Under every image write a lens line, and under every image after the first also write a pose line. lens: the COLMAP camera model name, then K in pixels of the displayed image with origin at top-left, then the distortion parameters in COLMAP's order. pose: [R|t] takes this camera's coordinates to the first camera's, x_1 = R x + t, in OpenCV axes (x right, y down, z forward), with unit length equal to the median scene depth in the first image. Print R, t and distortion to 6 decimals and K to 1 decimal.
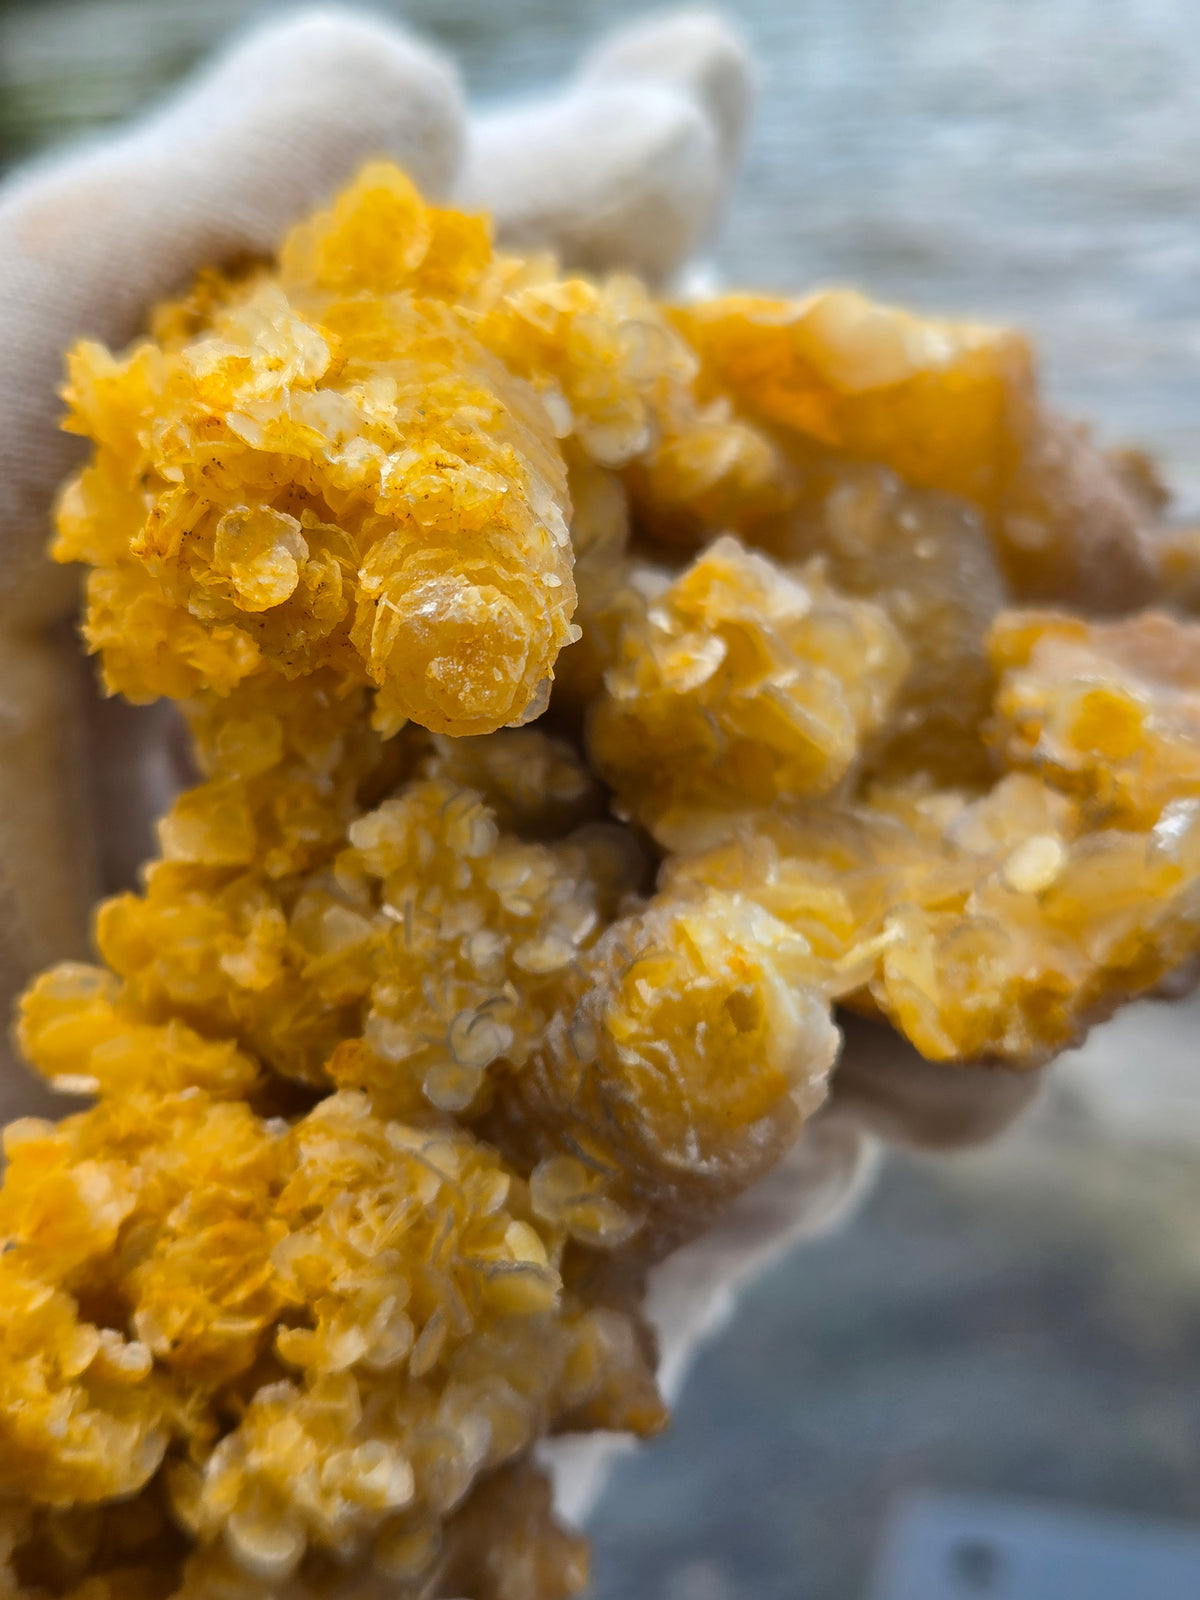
lens RADIAL K [[2421.2, 0, 600.0], [0, 2421.2, 800.0], [0, 0, 1]] dist [0.008783, -0.167670]
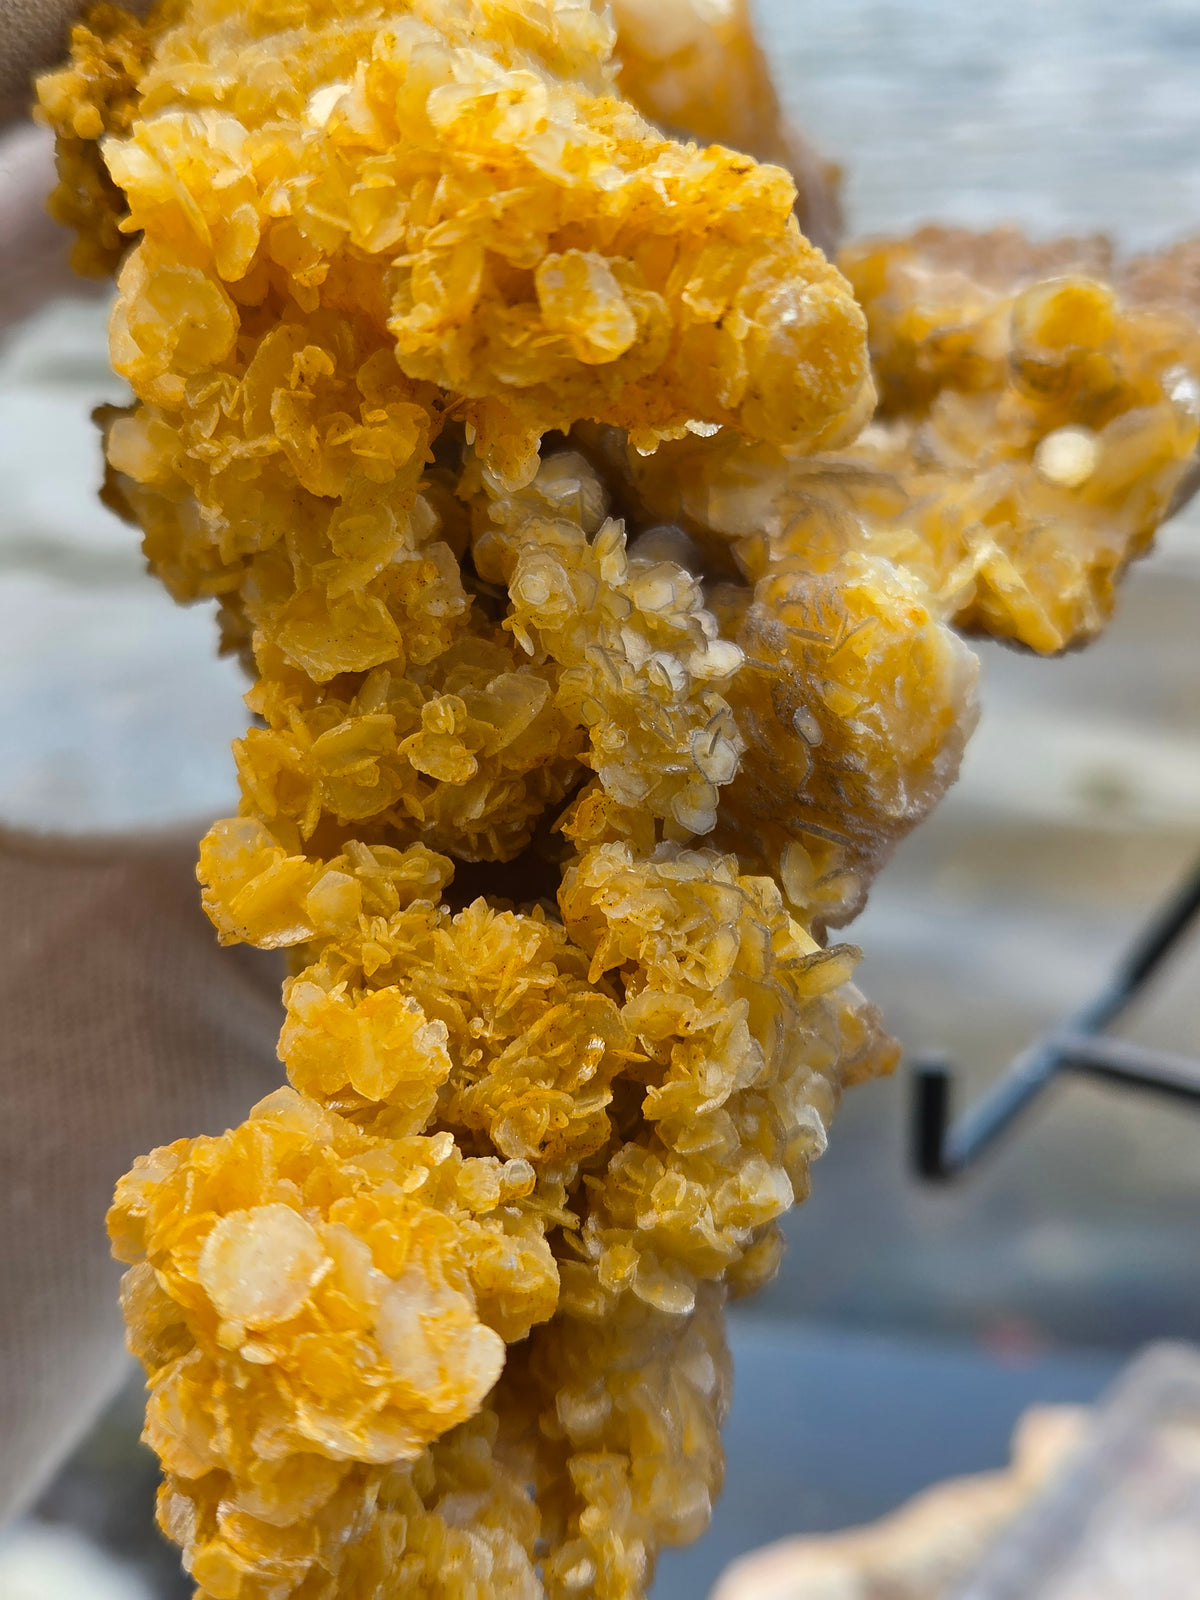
lens RADIAL K [[2421.2, 0, 600.0], [0, 2421.2, 800.0], [0, 0, 1]] dist [0.008783, -0.167670]
pose [[0.847870, -0.295421, 0.440277, -0.539204], [0.239587, 0.954249, 0.178902, -0.074208], [-0.472985, -0.046201, 0.879858, 0.142935]]
